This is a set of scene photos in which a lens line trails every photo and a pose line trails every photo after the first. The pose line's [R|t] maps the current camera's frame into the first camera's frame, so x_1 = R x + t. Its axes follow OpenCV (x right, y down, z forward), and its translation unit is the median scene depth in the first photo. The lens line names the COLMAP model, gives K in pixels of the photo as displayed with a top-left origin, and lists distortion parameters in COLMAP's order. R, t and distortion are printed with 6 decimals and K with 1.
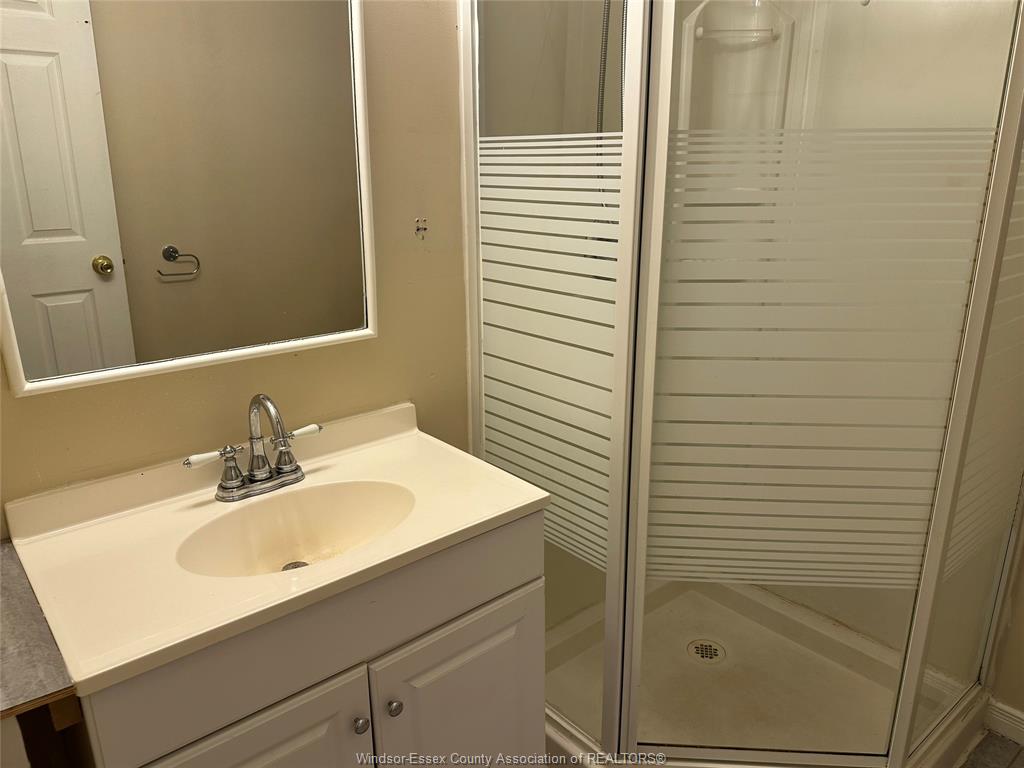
lens RADIAL K [[754.7, 0, 513.9], [0, 754.7, 393.1], [0, 0, 1]] dist [0.056229, -0.069542]
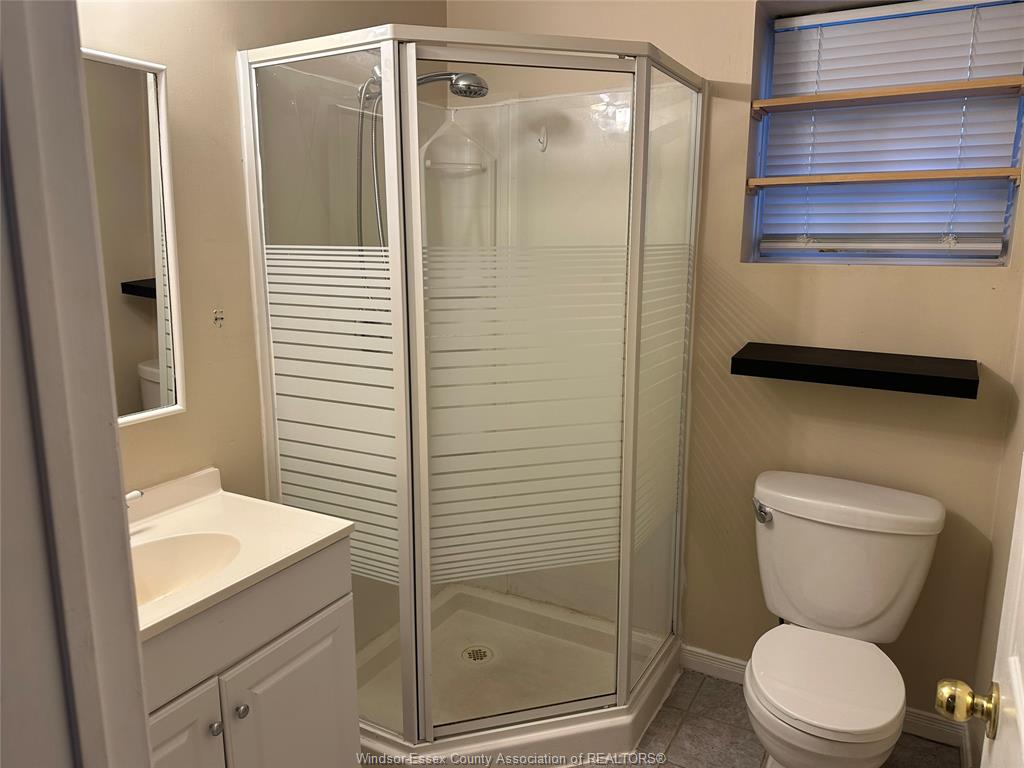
lens RADIAL K [[716.4, 0, 514.6], [0, 716.4, 382.4], [0, 0, 1]] dist [0.051259, -0.065168]
pose [[0.938176, -0.064107, 0.340170, -0.078303], [0.099599, 0.991137, -0.087906, 0.028150], [-0.331520, 0.116352, 0.936246, -0.205306]]
